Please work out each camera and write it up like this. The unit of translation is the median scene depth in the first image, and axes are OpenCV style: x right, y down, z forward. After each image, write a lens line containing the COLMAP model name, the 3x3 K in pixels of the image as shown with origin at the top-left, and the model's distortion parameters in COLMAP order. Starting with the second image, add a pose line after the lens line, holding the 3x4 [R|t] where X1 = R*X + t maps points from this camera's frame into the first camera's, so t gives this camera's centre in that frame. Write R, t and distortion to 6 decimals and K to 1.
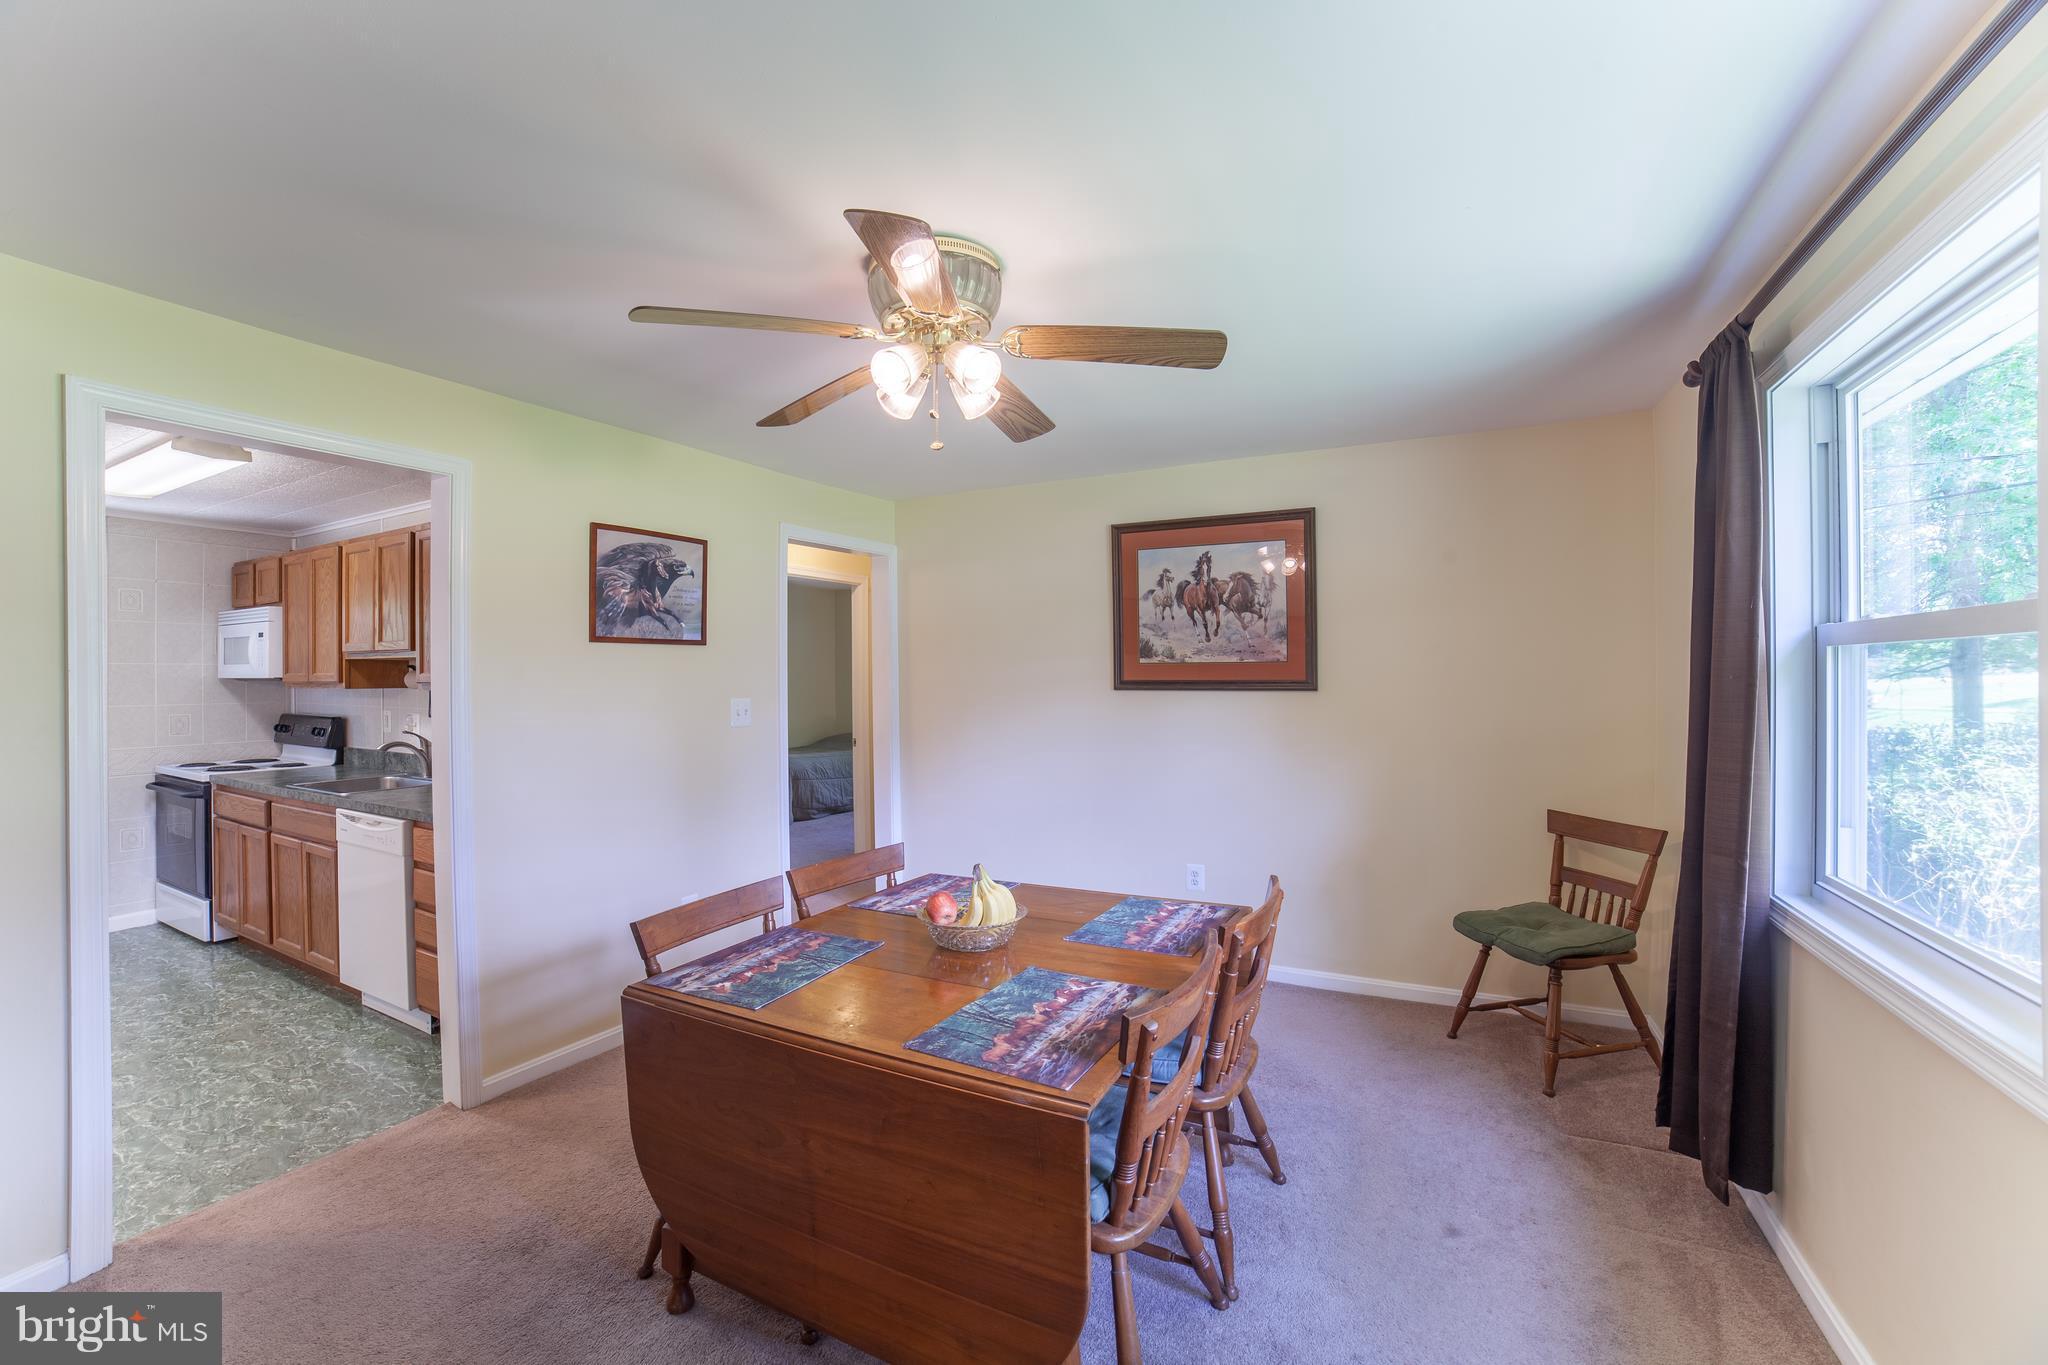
lens RADIAL K [[840.3, 0, 1024.0], [0, 840.3, 682.5], [0, 0, 1]] dist [-0.087619, 0.031610]
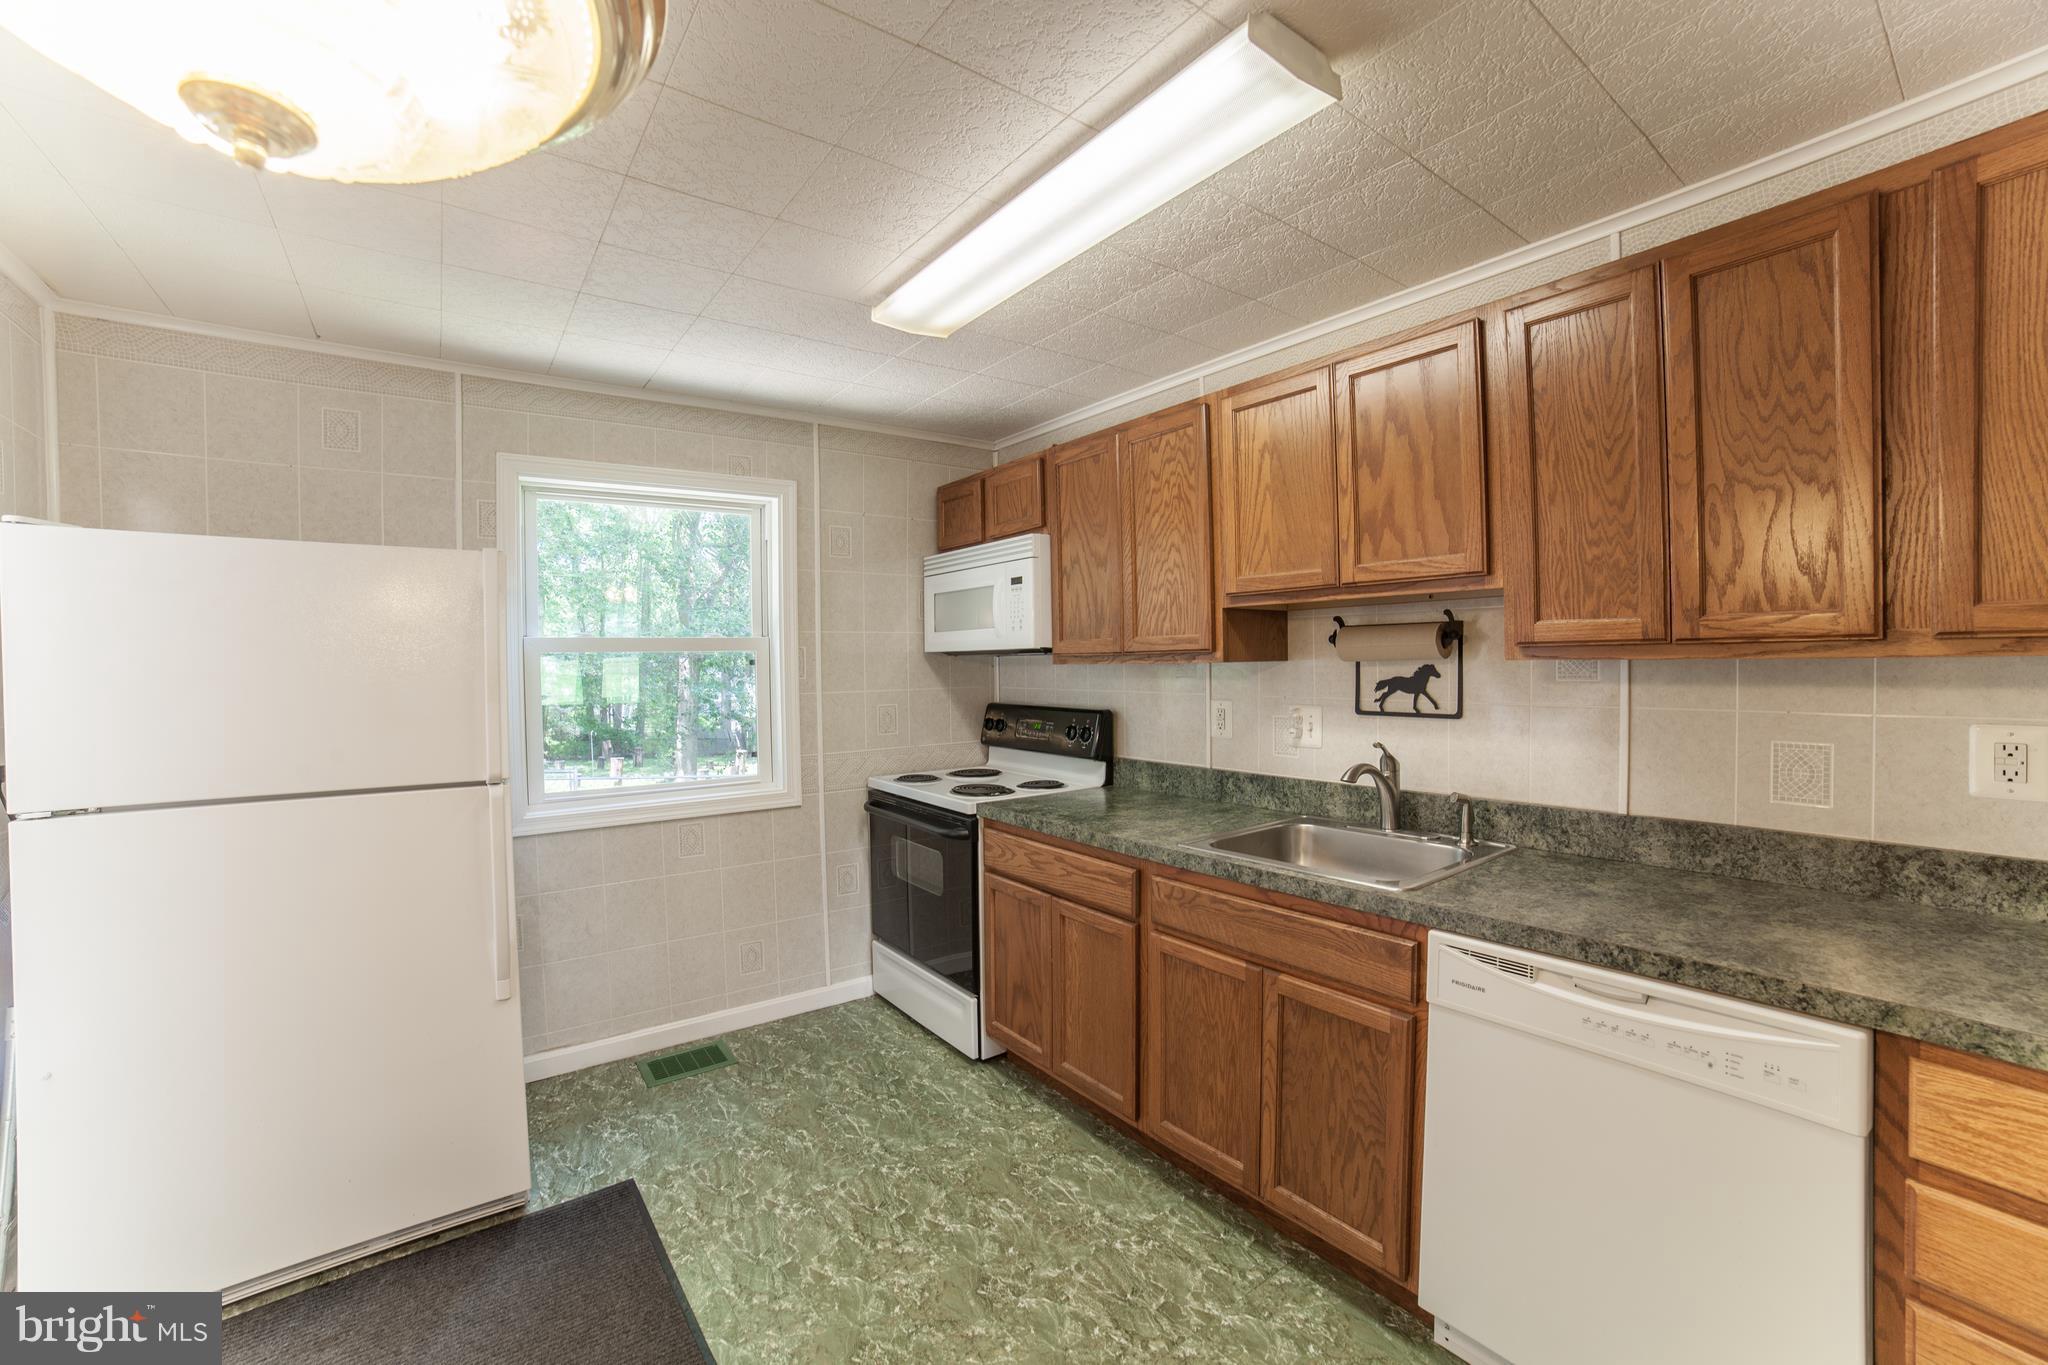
lens RADIAL K [[840.3, 0, 1024.0], [0, 840.3, 682.5], [0, 0, 1]] dist [-0.087619, 0.031610]
pose [[0.909936, -0.003524, -0.414734, -0.700702], [0.014310, 0.999635, 0.022902, 0.006364], [0.414502, -0.026774, 0.909654, 0.403652]]
